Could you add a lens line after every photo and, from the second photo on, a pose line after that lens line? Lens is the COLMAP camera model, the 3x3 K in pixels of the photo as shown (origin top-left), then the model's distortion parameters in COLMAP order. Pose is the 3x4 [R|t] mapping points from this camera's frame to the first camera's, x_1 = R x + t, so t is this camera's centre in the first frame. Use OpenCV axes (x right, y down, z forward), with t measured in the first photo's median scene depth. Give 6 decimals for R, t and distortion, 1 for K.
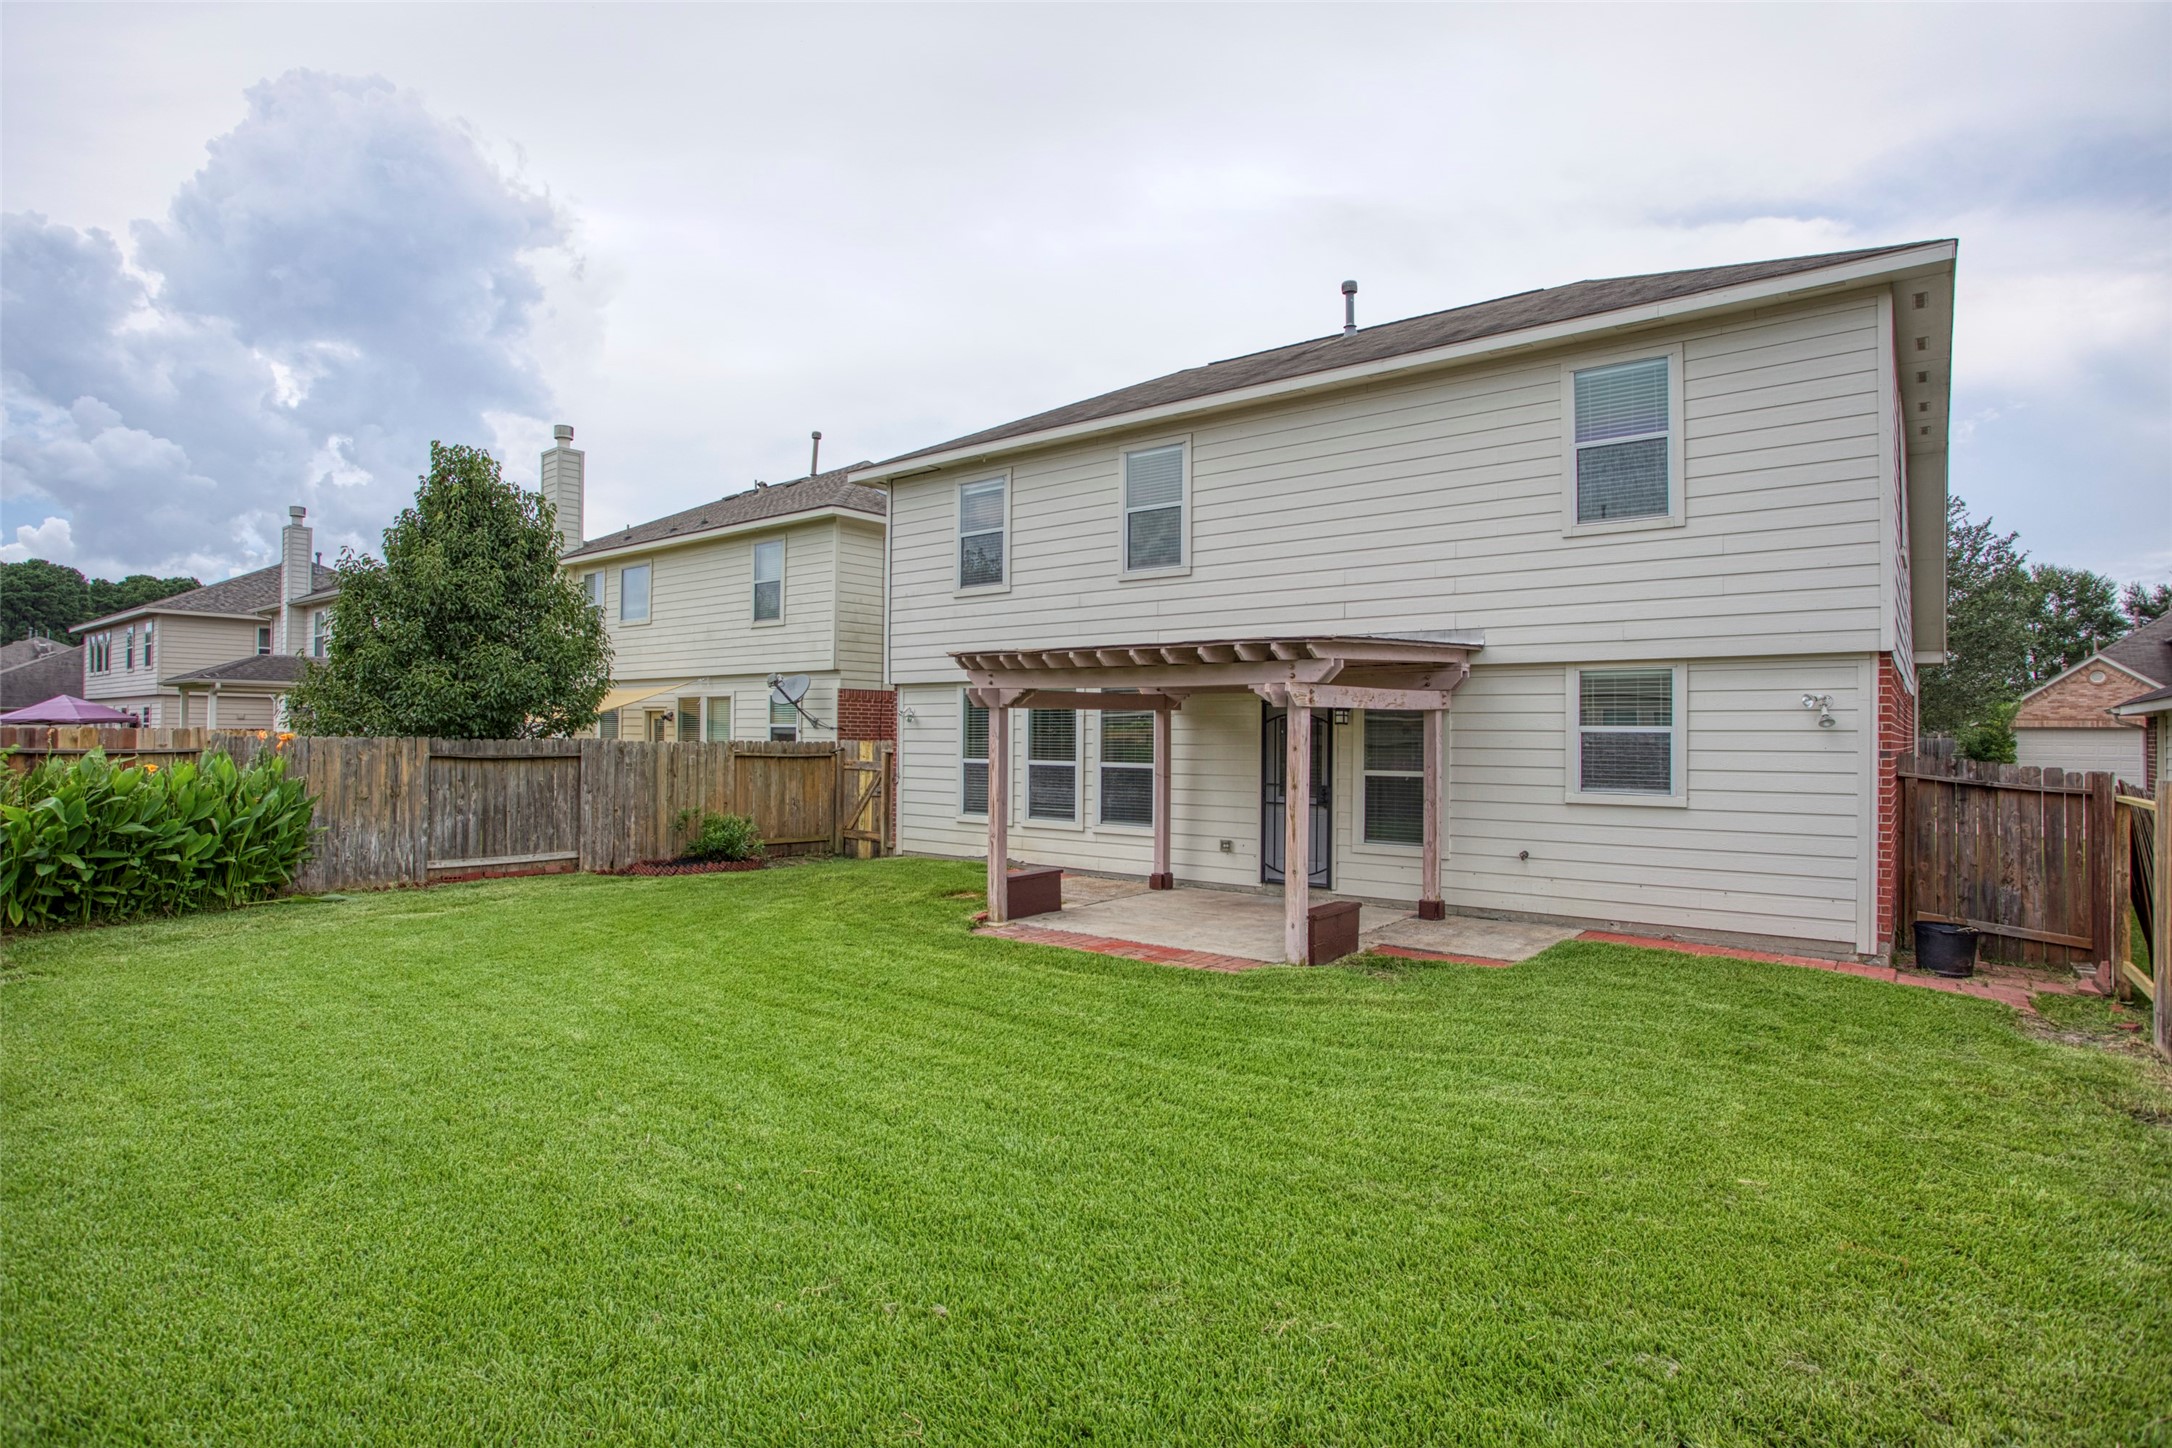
lens RADIAL K [[1195.0, 0, 1081.9], [0, 1195.0, 720.9], [0, 0, 1]] dist [-0.004255, -0.000082]
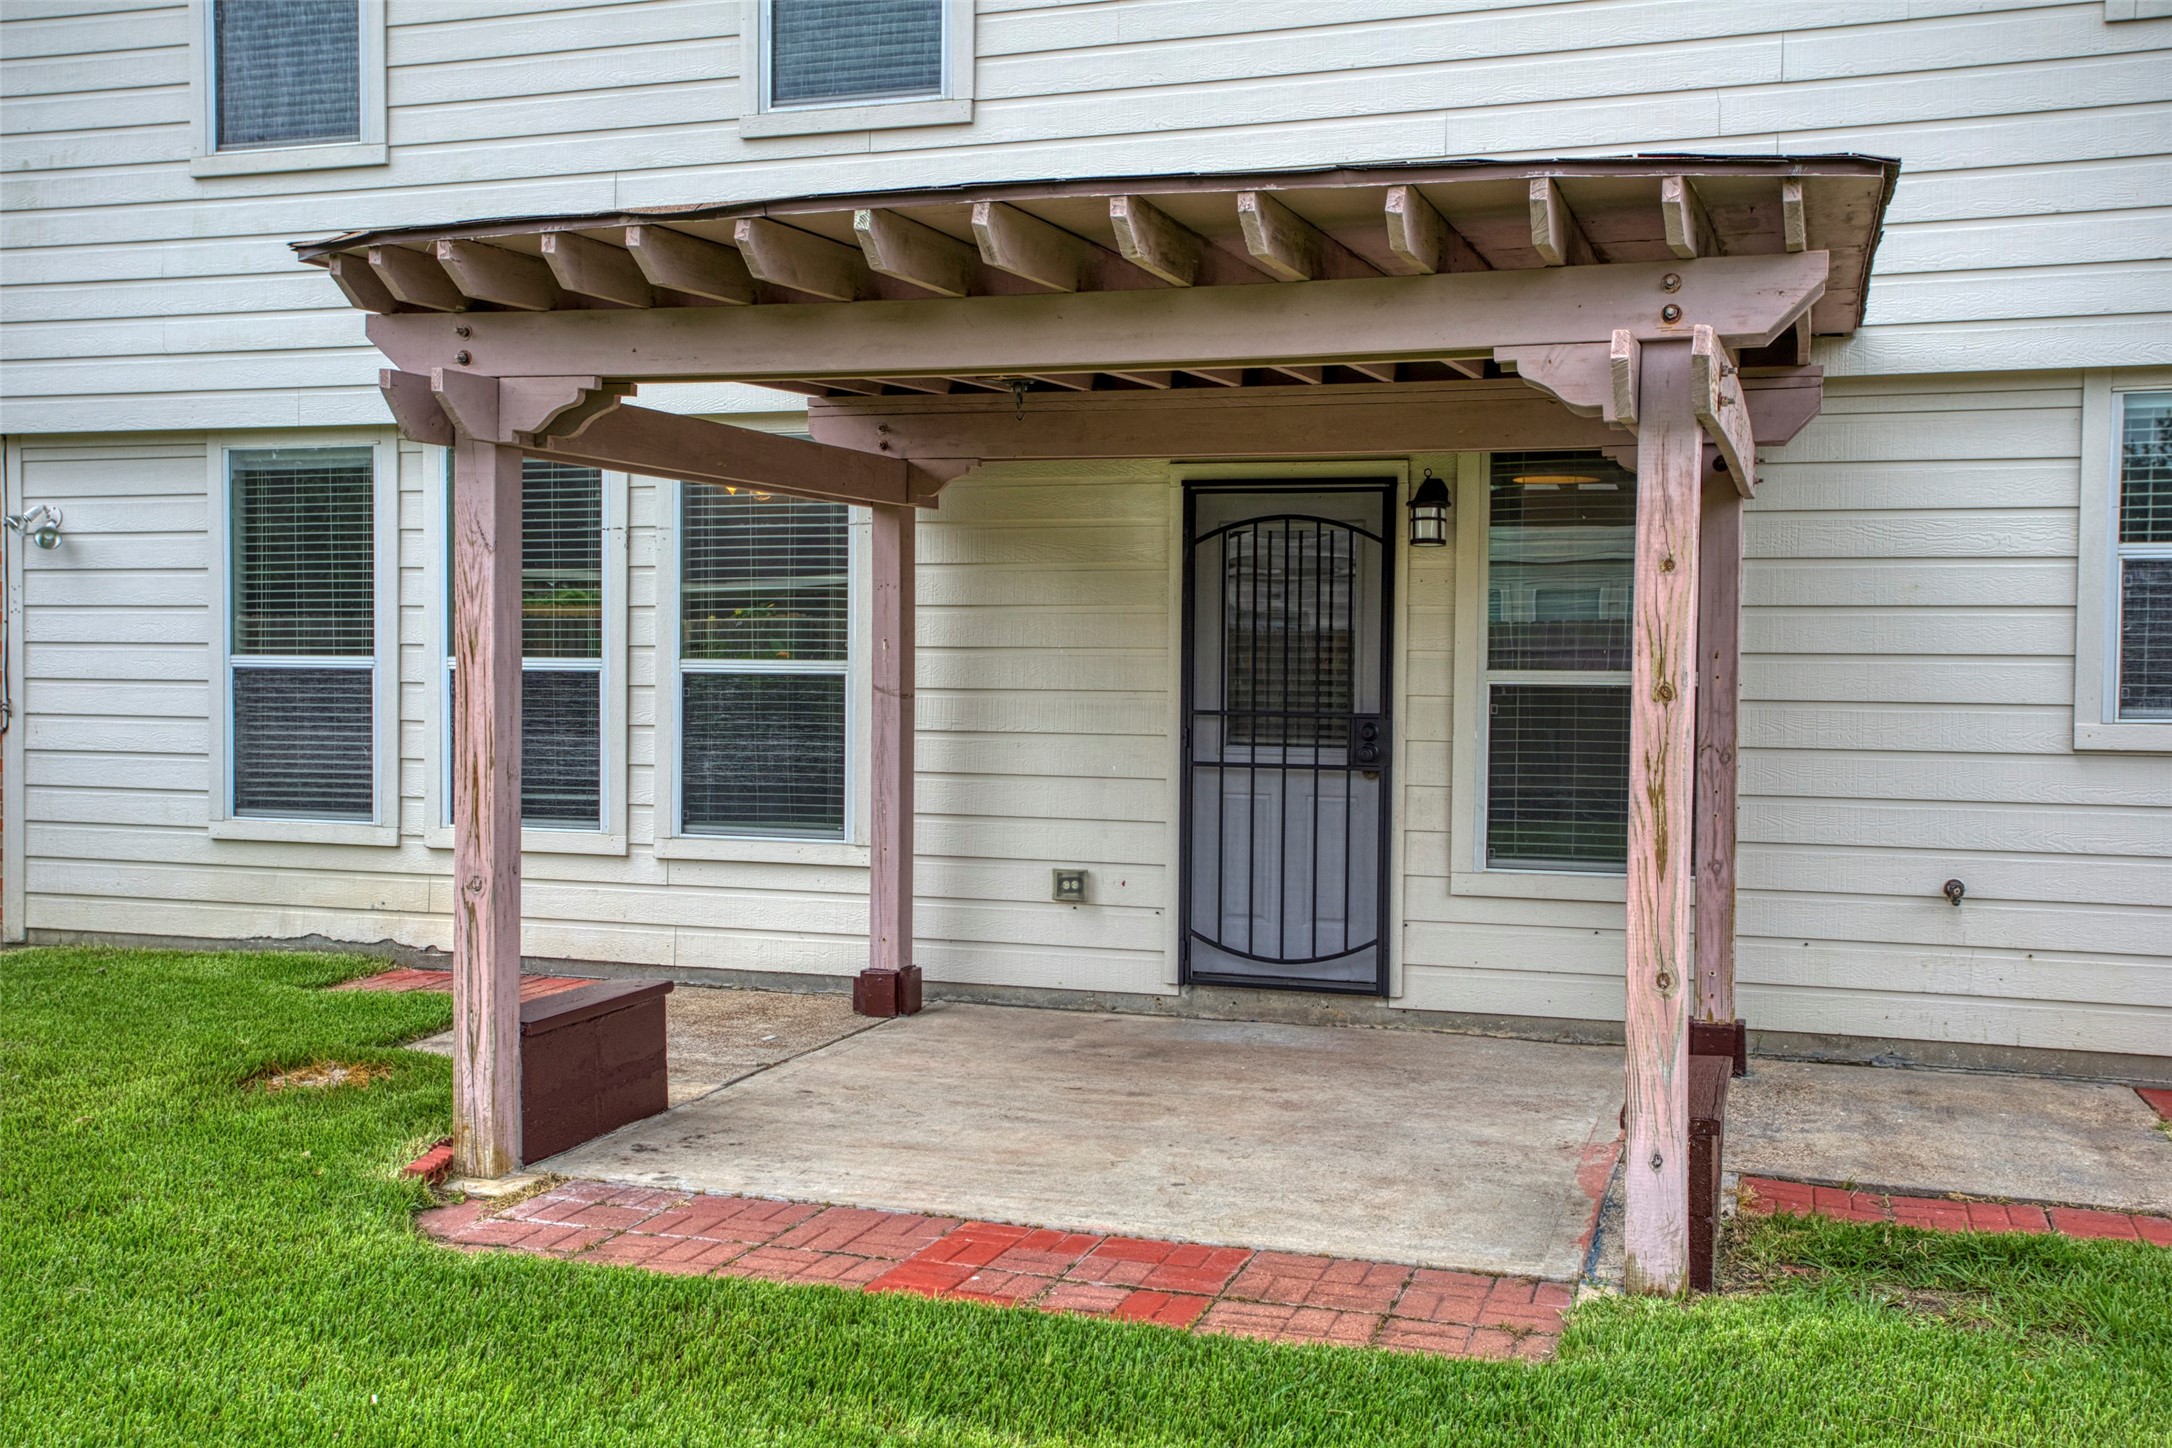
lens RADIAL K [[2128.5, 0, 1090.2], [0, 2128.5, 720.4], [0, 0, 1]] dist [0.057022, 0.000000]
pose [[0.937694, -0.003917, 0.347441, -0.095810], [-0.008162, 0.999412, 0.033296, 0.032386], [-0.347368, -0.034057, 0.937110, 0.387691]]
